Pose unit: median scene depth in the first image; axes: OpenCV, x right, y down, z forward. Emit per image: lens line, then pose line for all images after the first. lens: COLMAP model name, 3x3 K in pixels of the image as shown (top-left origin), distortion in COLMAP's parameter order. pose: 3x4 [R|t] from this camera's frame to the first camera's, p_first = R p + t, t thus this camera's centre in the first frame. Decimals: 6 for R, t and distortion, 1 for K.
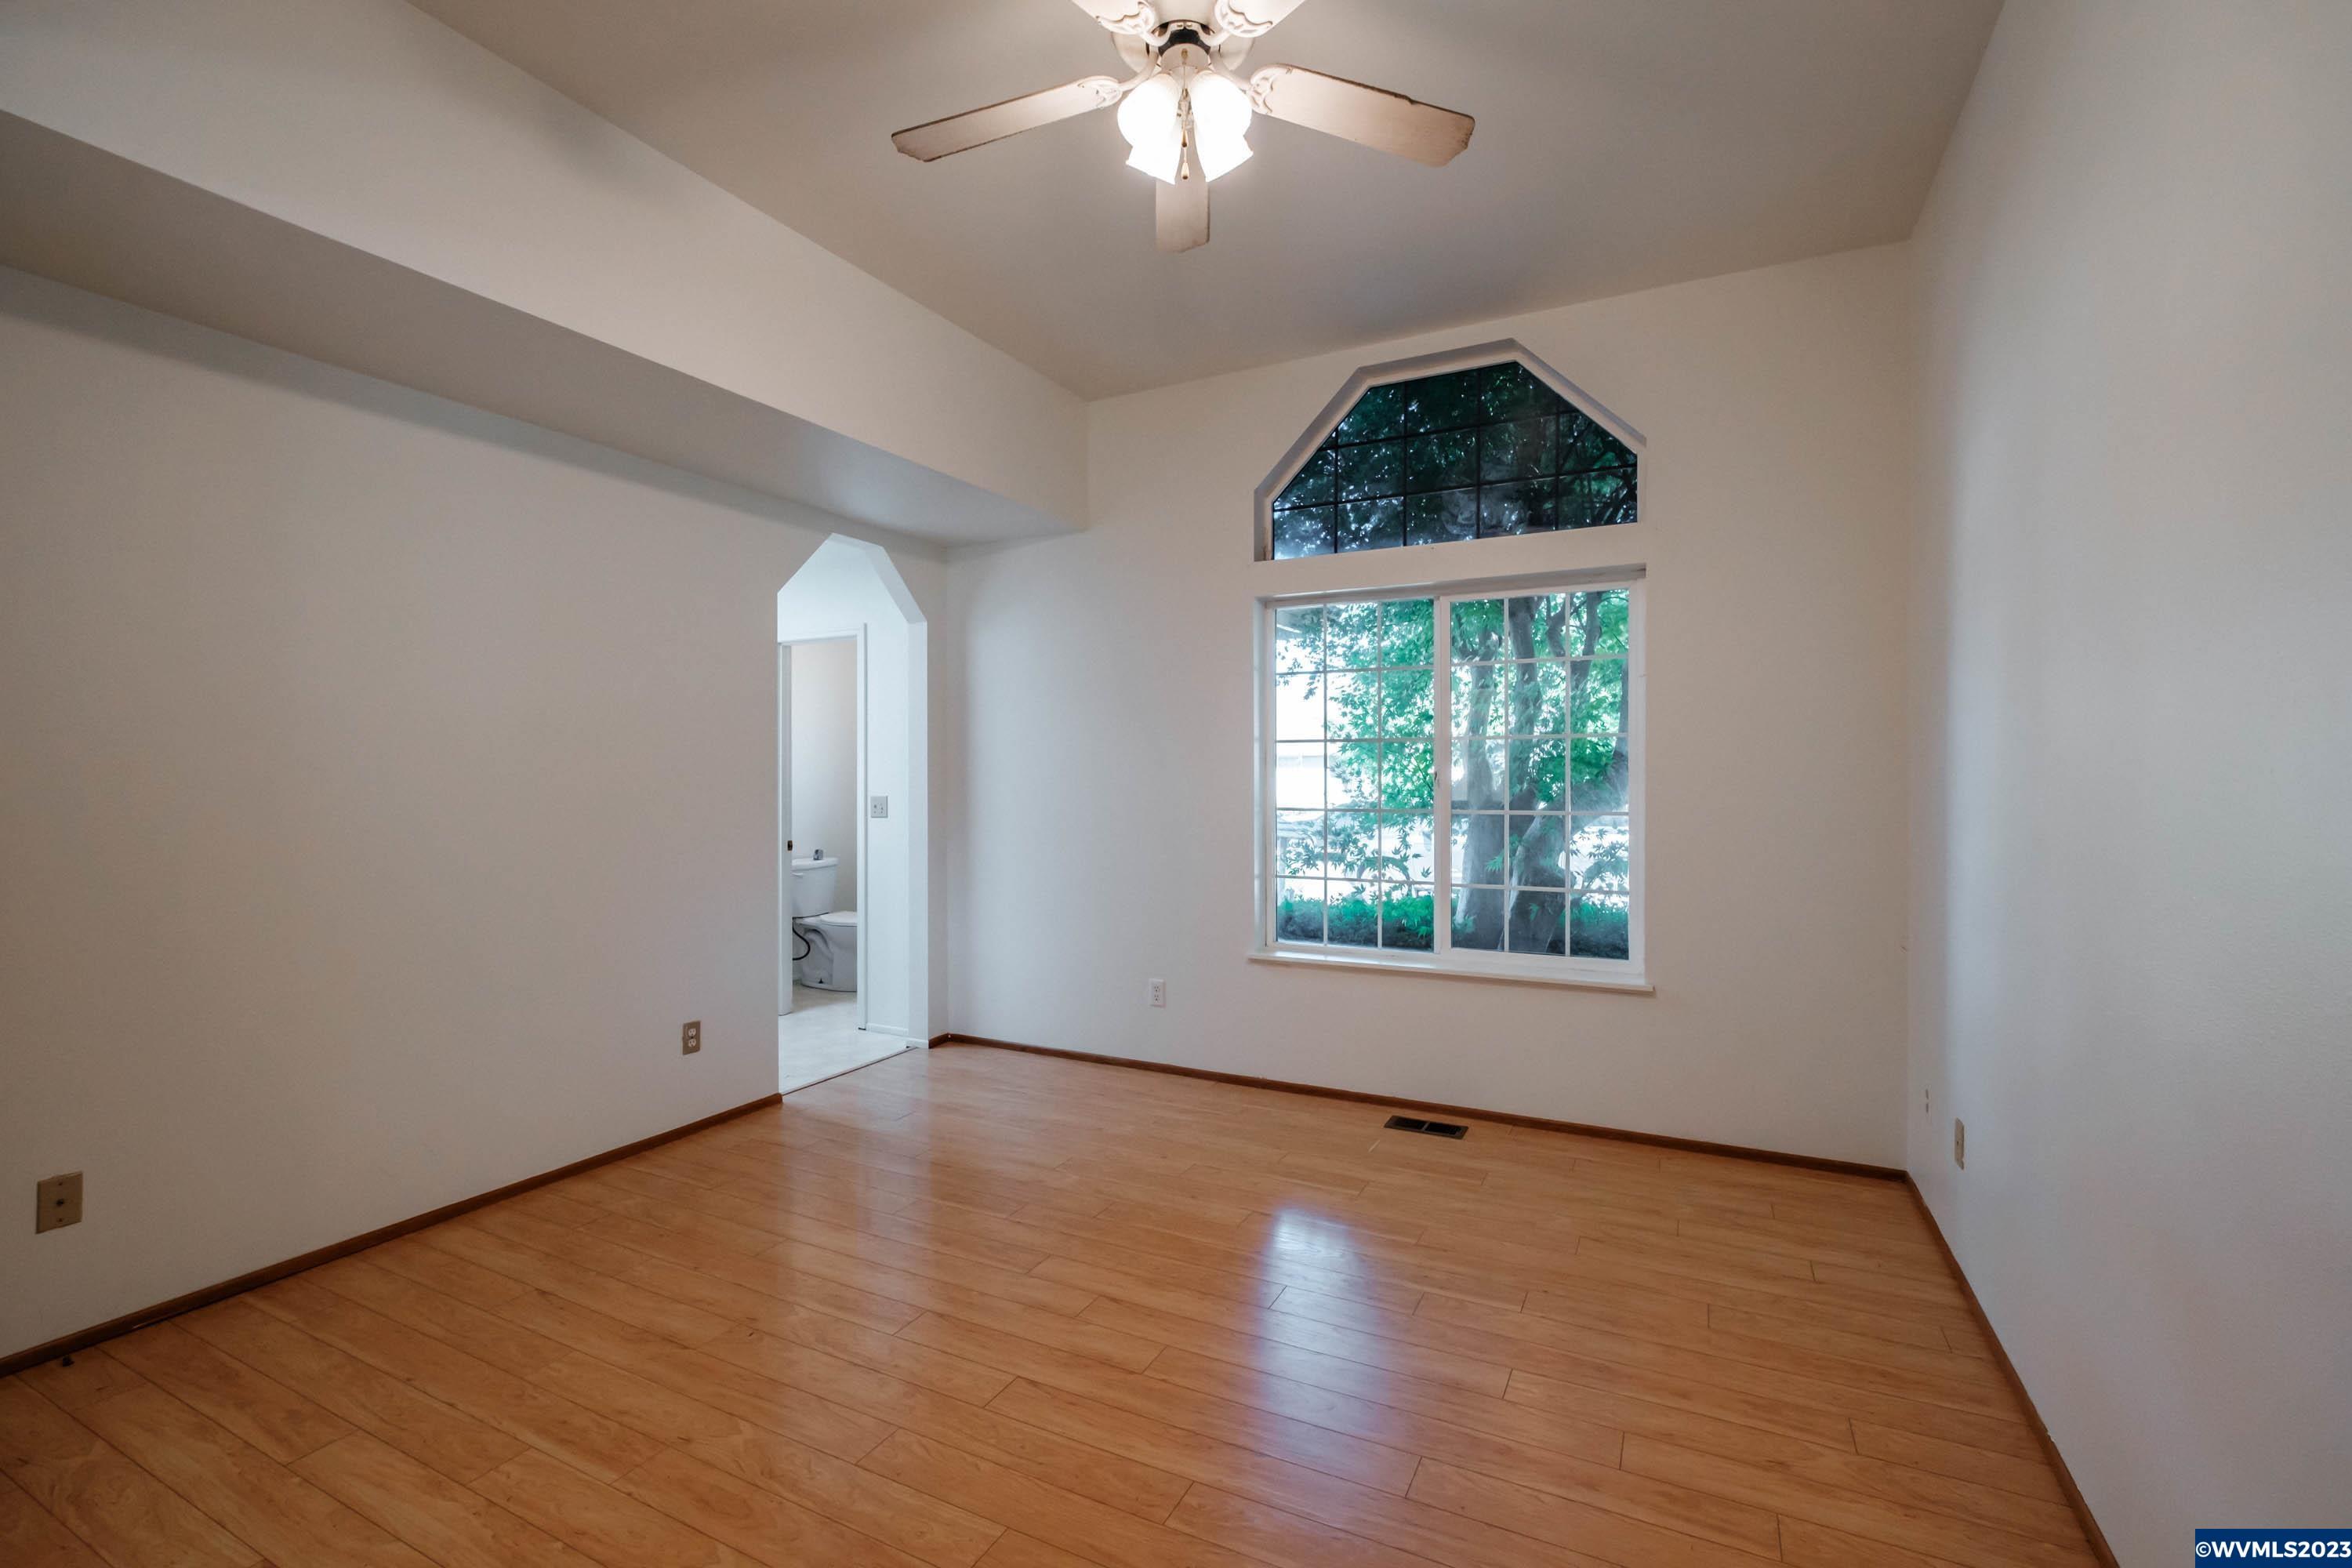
lens RADIAL K [[1041.0, 0, 1176.4], [0, 1041.0, 779.8], [0, 0, 1]] dist [-0.011134, 0.000248]
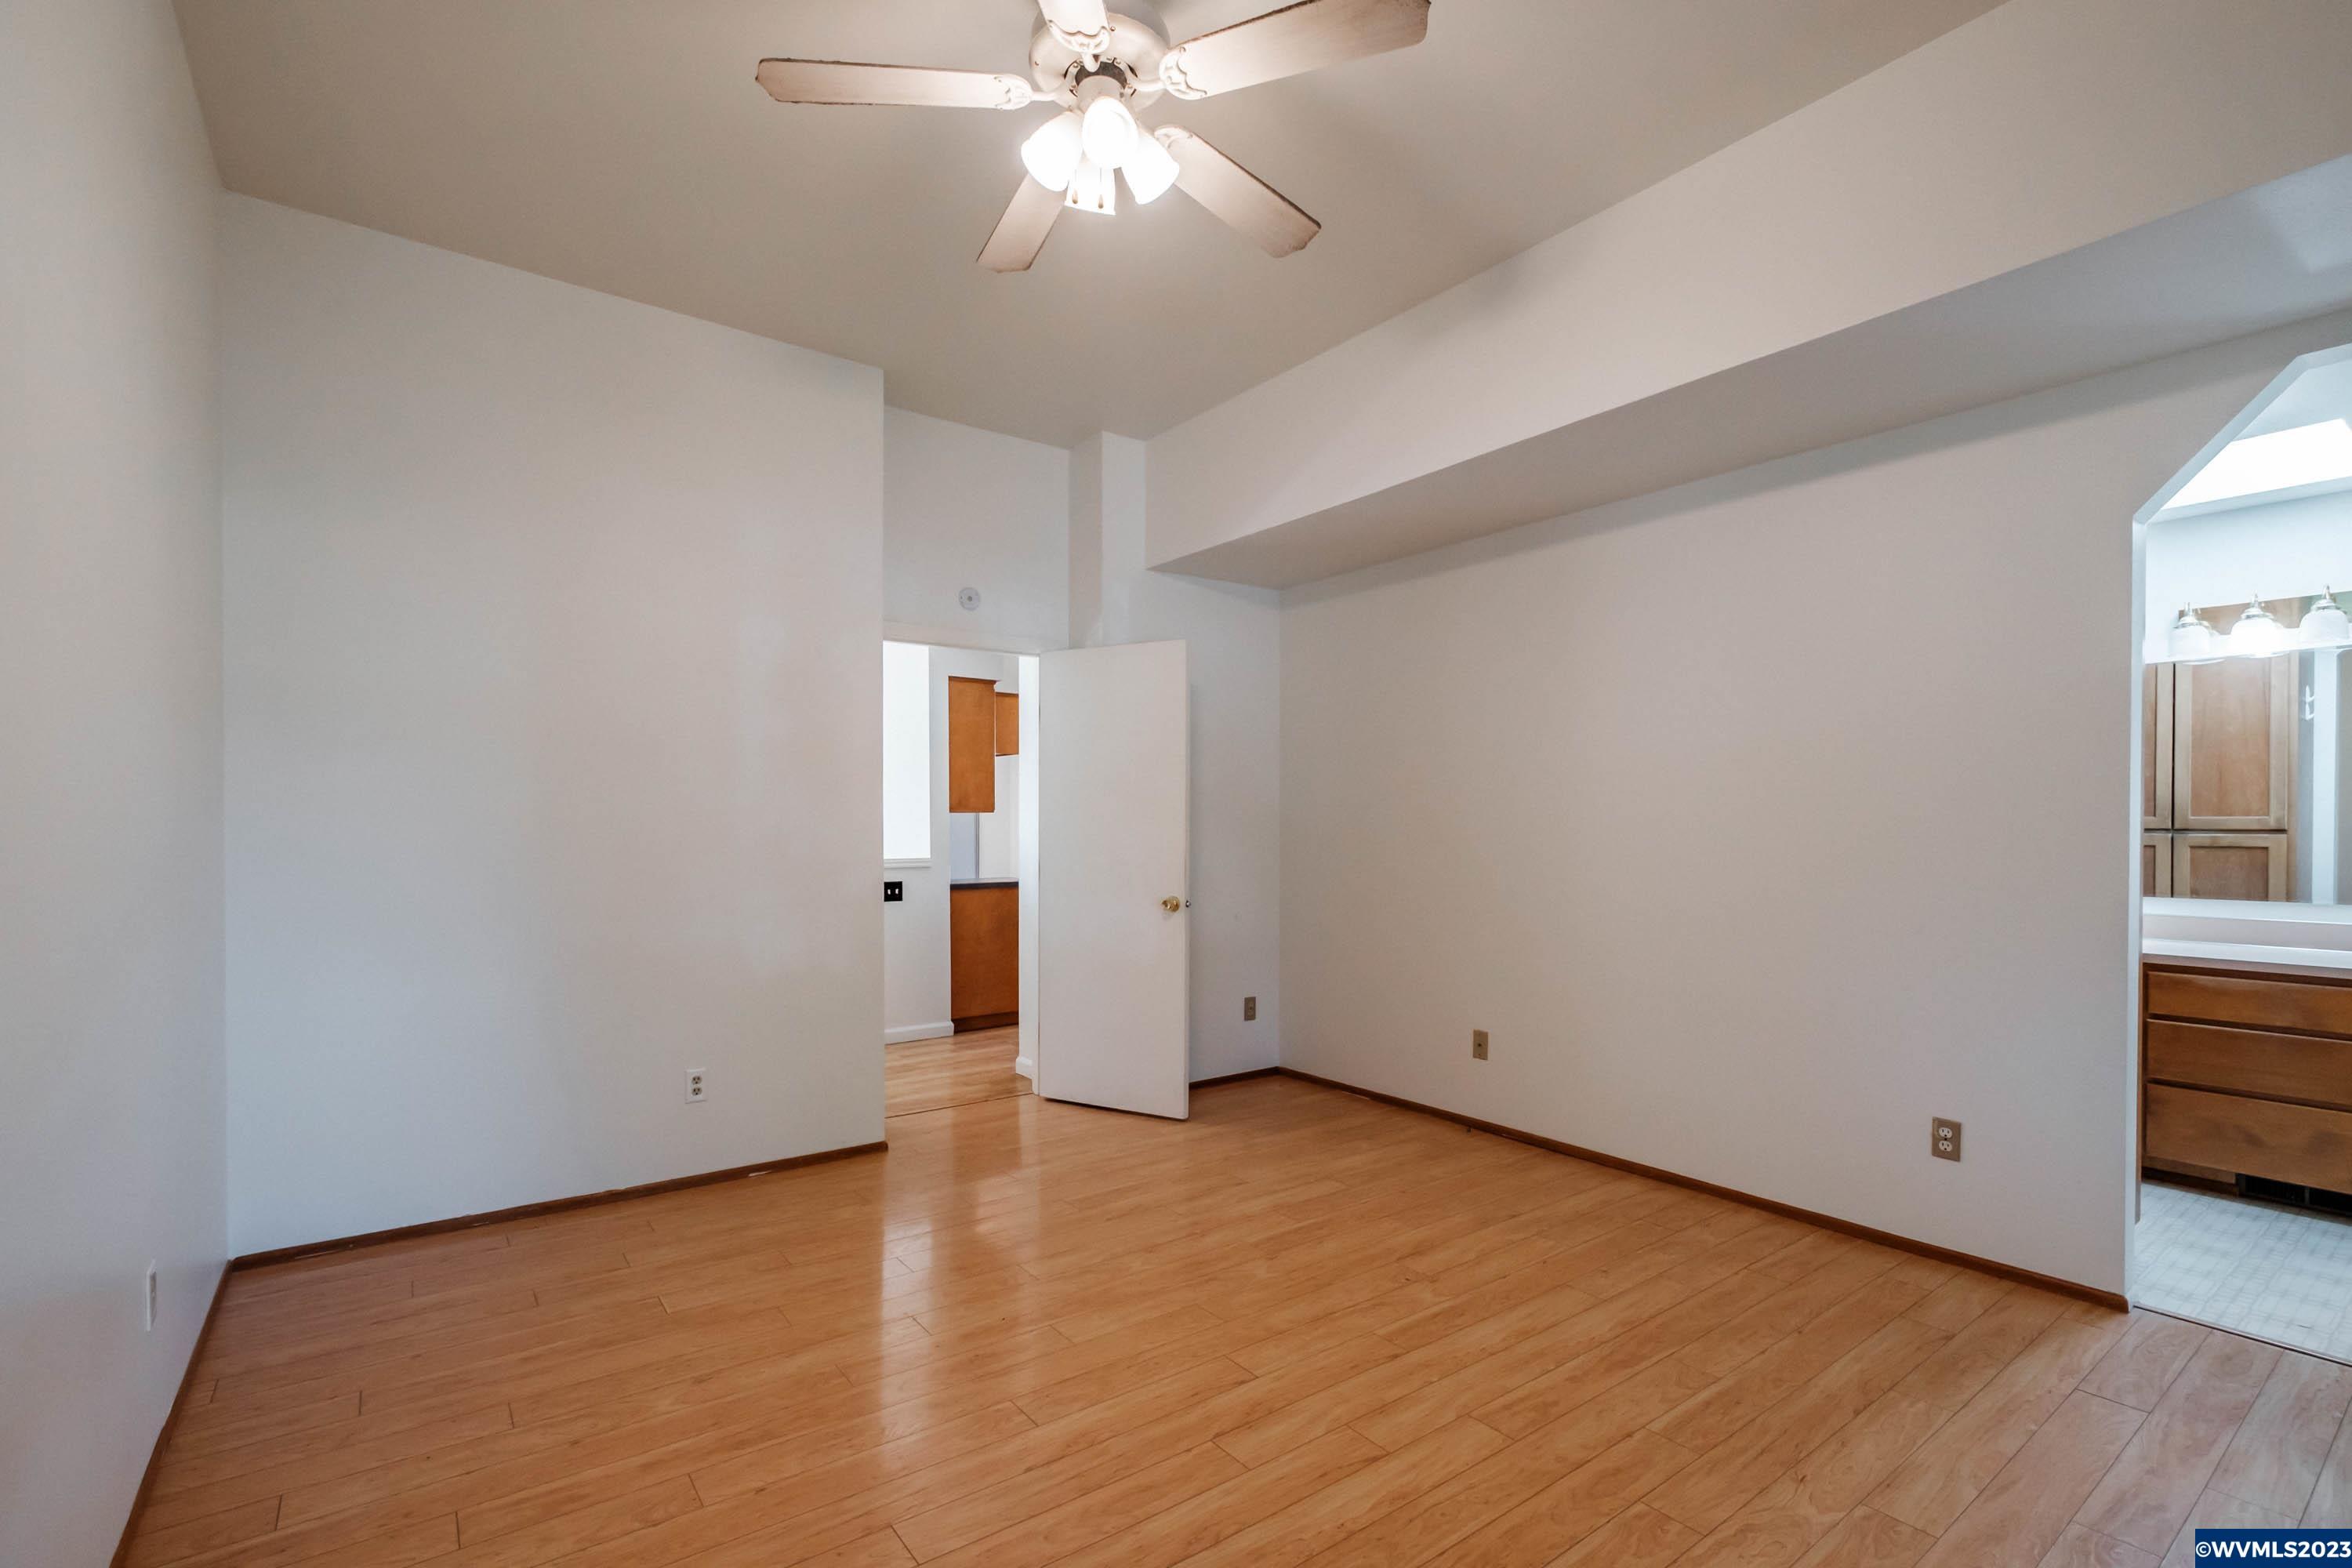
lens RADIAL K [[1041.0, 0, 1187.1], [0, 1041.0, 826.6], [0, 0, 1]] dist [-0.011134, 0.000248]
pose [[-0.448501, 0.003184, -0.893777, 0.682426], [-0.004733, 0.999971, 0.005938, 0.016009], [0.893770, 0.006894, -0.448473, 1.184589]]
